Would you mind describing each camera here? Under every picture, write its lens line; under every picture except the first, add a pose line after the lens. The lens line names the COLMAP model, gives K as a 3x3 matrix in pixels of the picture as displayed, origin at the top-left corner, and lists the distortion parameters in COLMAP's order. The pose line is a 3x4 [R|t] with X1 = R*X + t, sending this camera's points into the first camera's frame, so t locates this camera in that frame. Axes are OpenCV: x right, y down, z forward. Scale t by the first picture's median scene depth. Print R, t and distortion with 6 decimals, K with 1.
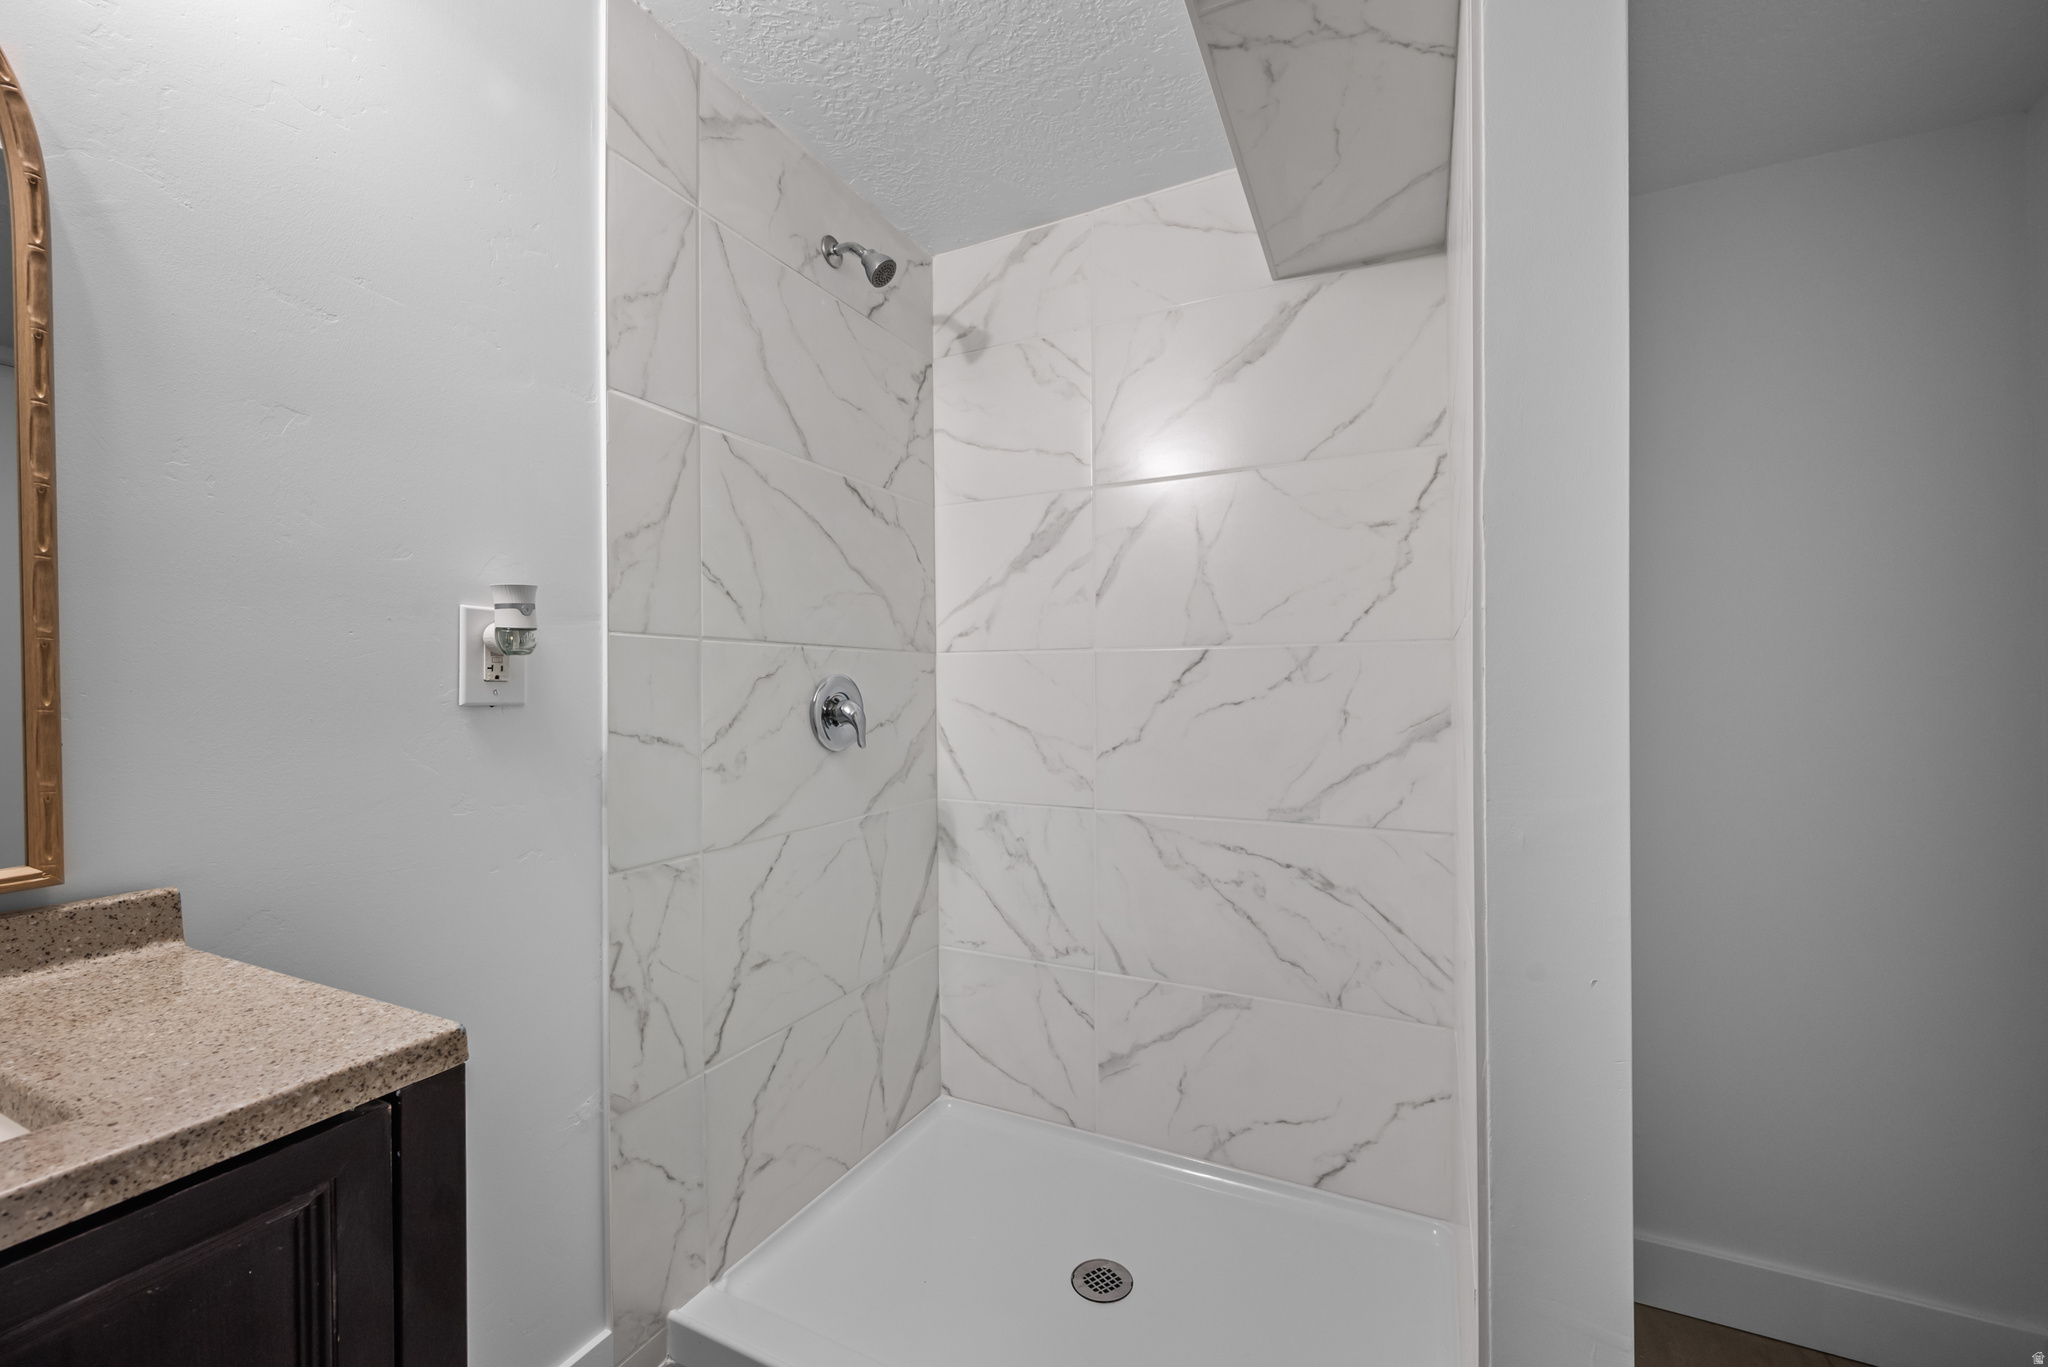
lens RADIAL K [[817.7, 0, 1021.0], [0, 817.7, 683.2], [0, 0, 1]] dist [-0.000797, -0.000076]
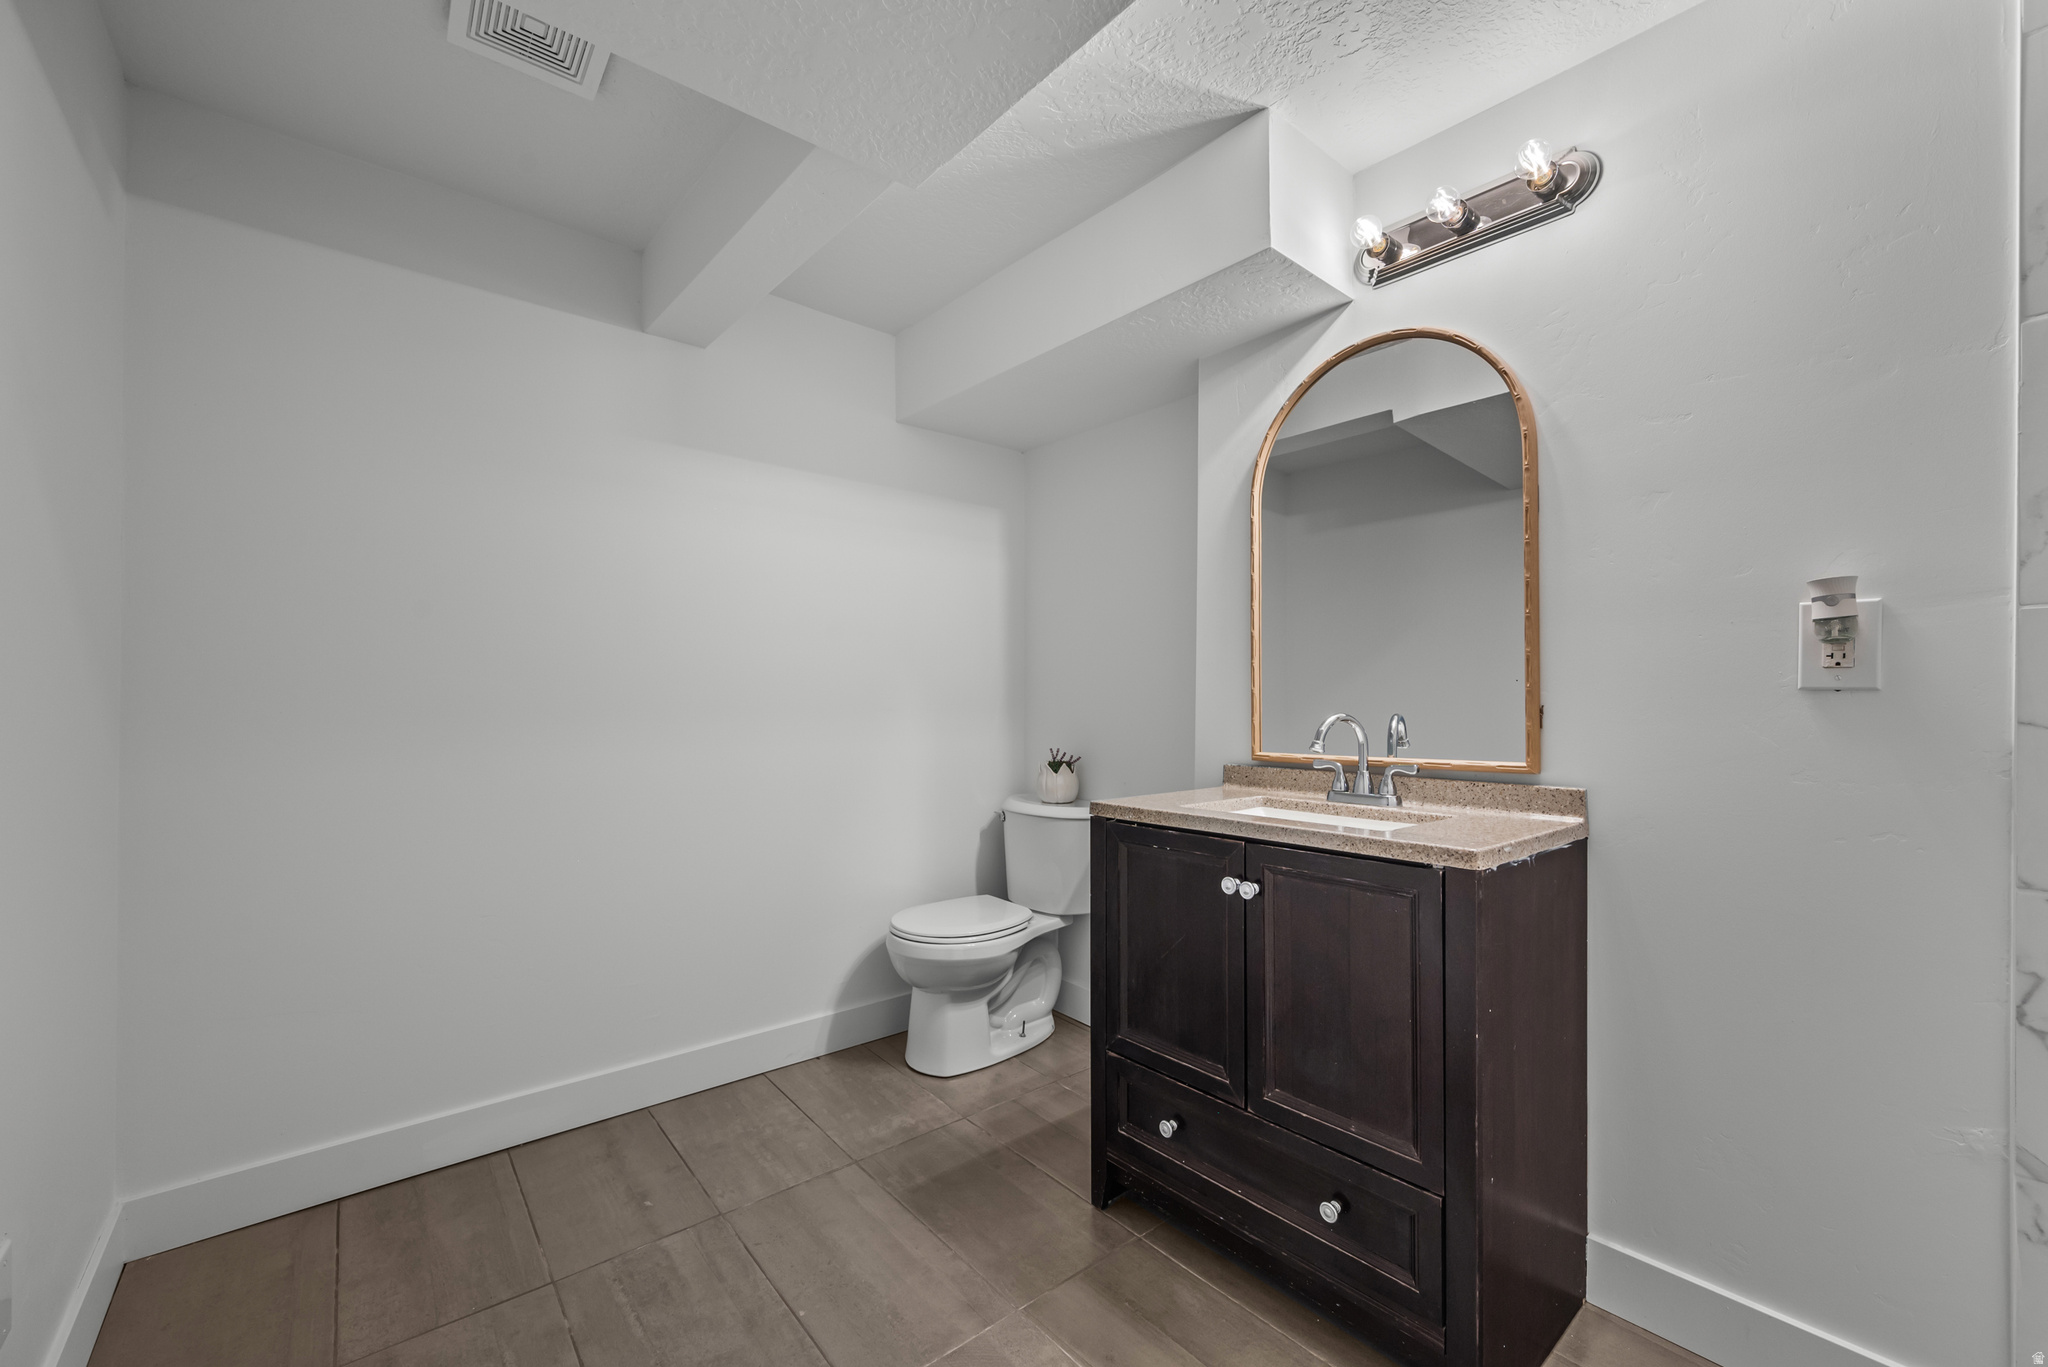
lens RADIAL K [[817.7, 0, 1022.1], [0, 817.7, 692.3], [0, 0, 1]] dist [-0.000797, -0.000076]
pose [[-0.410807, -0.002414, -0.911719, 0.791689], [0.001244, 0.999994, -0.003208, 0.032765], [0.911722, -0.002452, -0.410801, 0.447398]]
